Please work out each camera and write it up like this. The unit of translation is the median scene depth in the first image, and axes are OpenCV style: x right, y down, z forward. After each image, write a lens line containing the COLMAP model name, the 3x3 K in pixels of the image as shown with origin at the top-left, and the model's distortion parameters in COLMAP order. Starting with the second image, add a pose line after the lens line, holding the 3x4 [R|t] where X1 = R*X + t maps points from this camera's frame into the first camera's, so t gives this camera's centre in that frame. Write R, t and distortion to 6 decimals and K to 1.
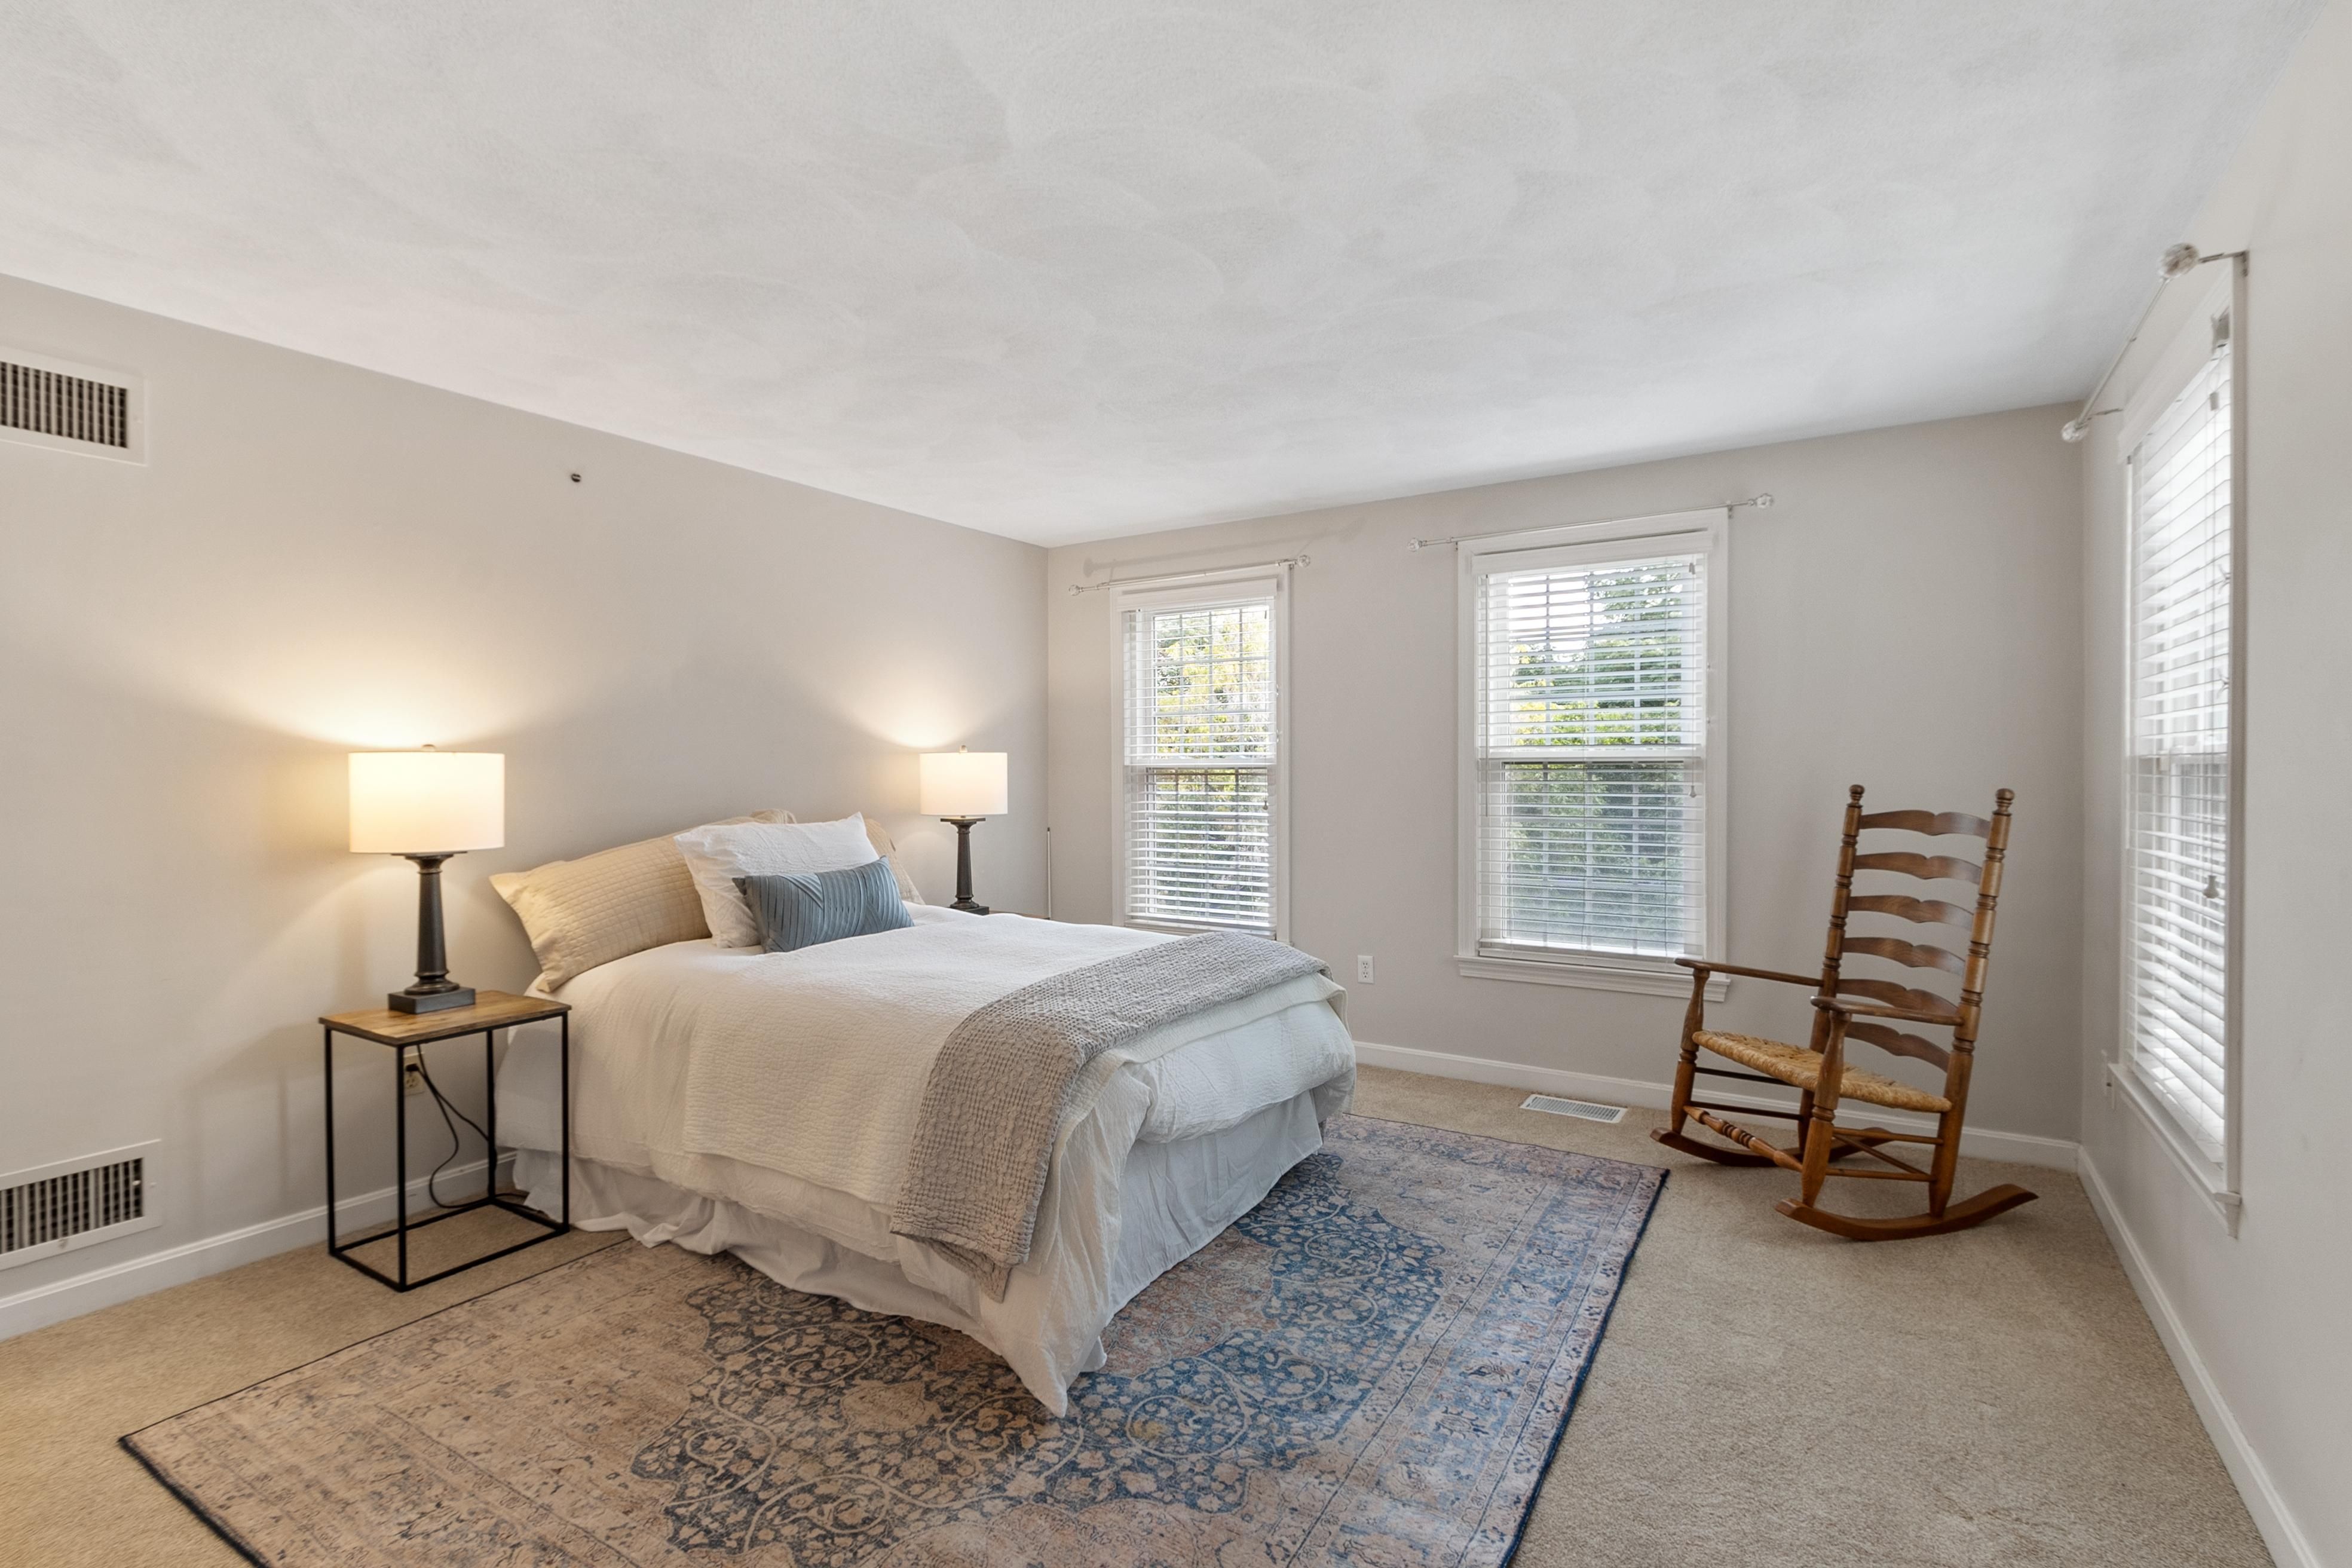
lens RADIAL K [[1067.6, 0, 1163.3], [0, 1067.6, 772.4], [0, 0, 1]] dist [0.001748, -0.000446]
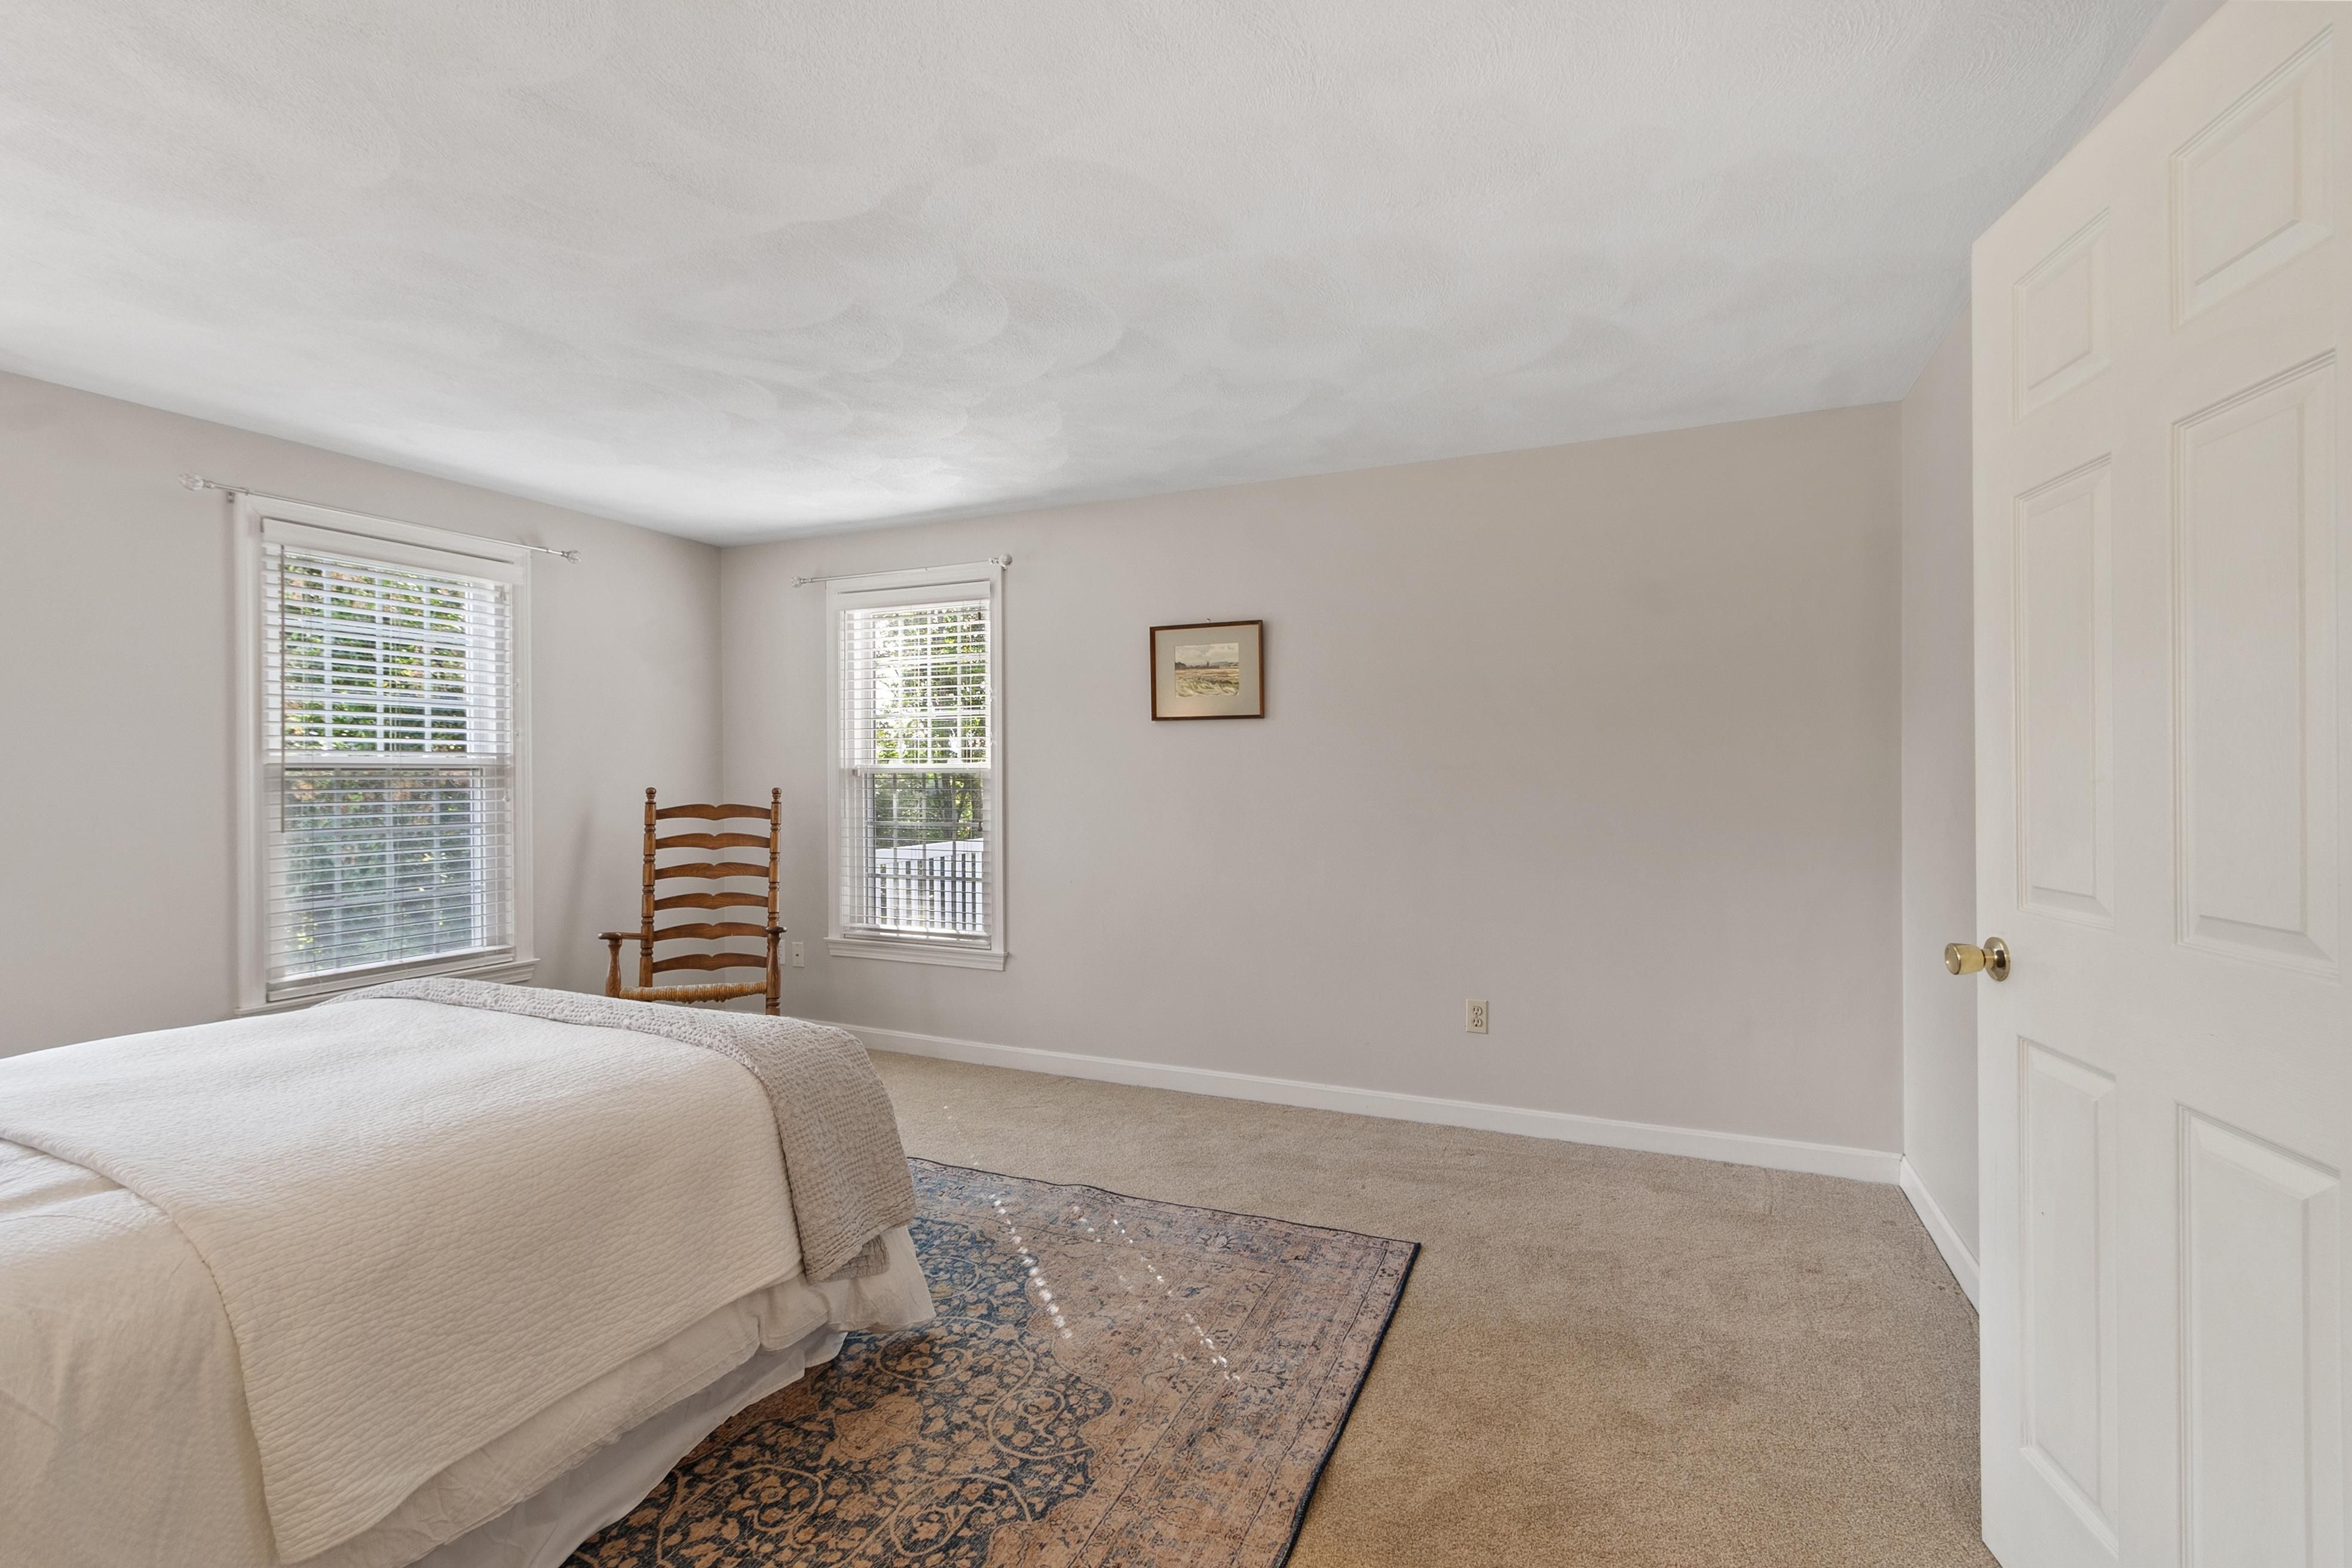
lens RADIAL K [[1067.6, 0, 1165.9], [0, 1067.6, 783.2], [0, 0, 1]] dist [0.001748, -0.000446]
pose [[-0.148704, -0.004734, 0.988870, -1.084982], [0.006623, 0.999961, 0.005783, 0.003599], [-0.988860, 0.007410, -0.148667, 0.763073]]
